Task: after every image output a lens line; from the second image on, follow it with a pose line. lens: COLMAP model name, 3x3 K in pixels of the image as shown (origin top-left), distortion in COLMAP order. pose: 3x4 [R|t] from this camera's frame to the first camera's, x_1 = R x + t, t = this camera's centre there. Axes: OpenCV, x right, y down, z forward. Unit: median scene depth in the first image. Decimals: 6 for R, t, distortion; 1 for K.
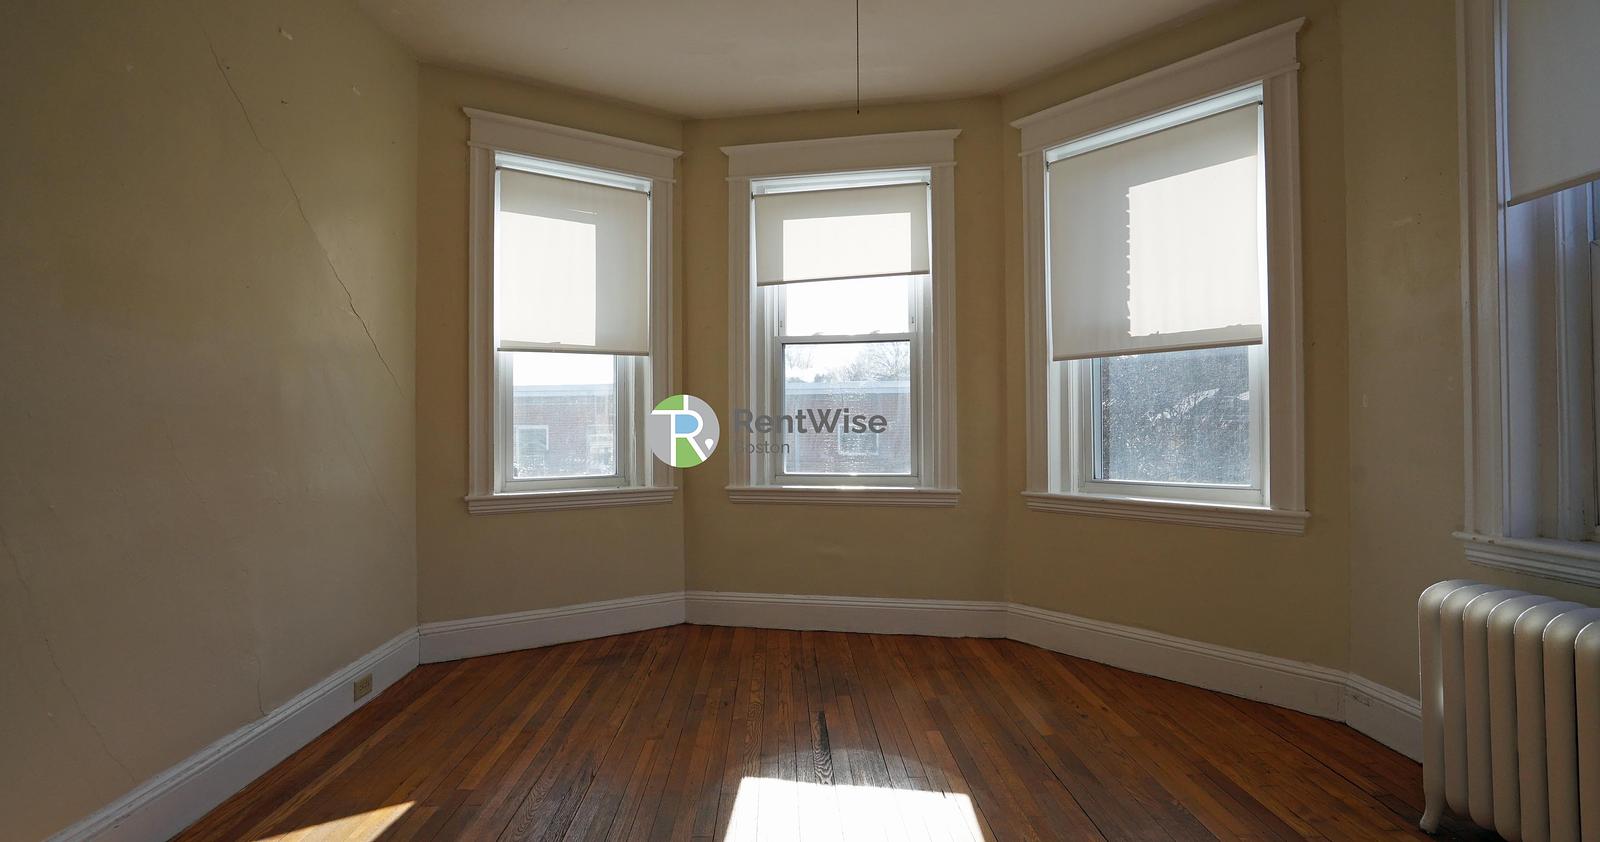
lens RADIAL K [[736.8, 0, 800.0], [0, 736.8, 421.0], [0, 0, 1]] dist [-0.073630, 0.029578]
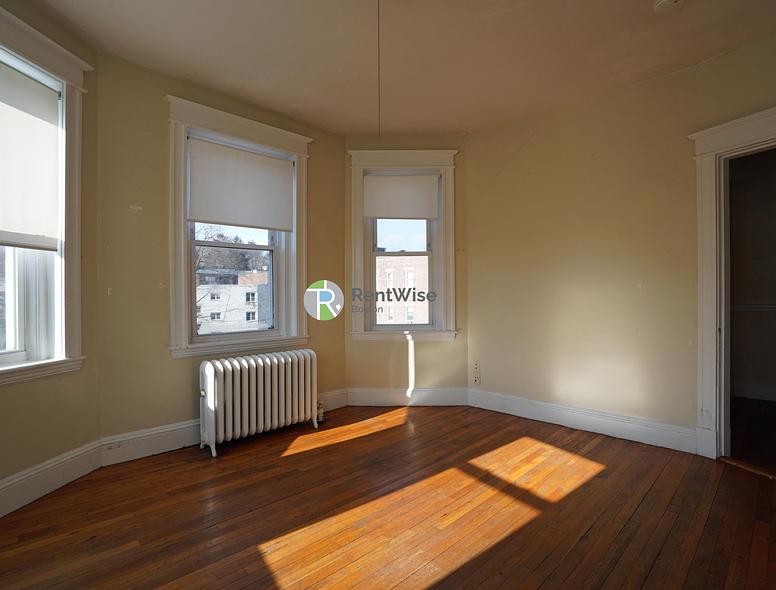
lens RADIAL K [[428.4, 0, 388.0], [0, 428.4, 295.0], [0, 0, 1]] dist [-0.075976, 0.029913]
pose [[-0.710780, 0.012933, 0.703295, -0.493105], [0.005153, 0.999900, -0.013179, 0.000332], [-0.703395, -0.005744, -0.710776, 1.195112]]
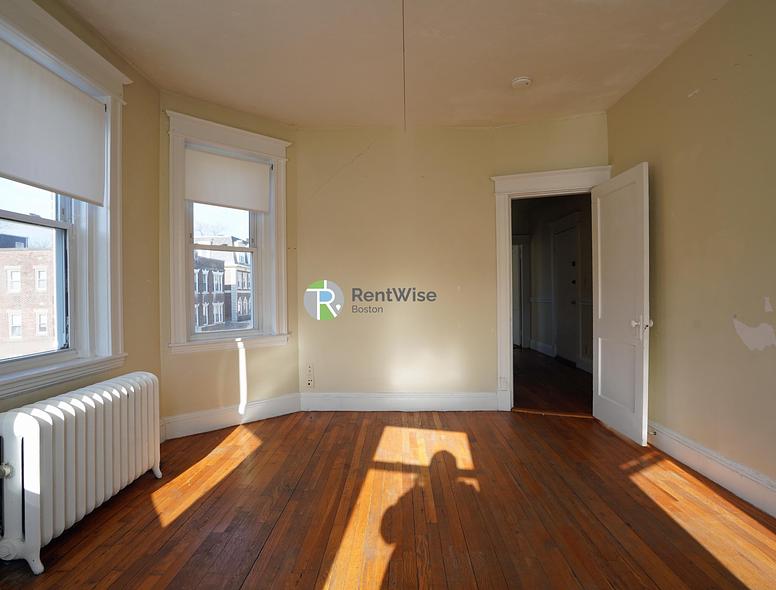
lens RADIAL K [[428.4, 0, 388.0], [0, 428.4, 295.0], [0, 0, 1]] dist [-0.075976, 0.029913]
pose [[-0.999668, 0.019563, -0.016796, 0.093602], [0.019692, 0.999778, -0.007532, -0.004393], [0.016645, -0.007860, -0.999831, 1.376672]]
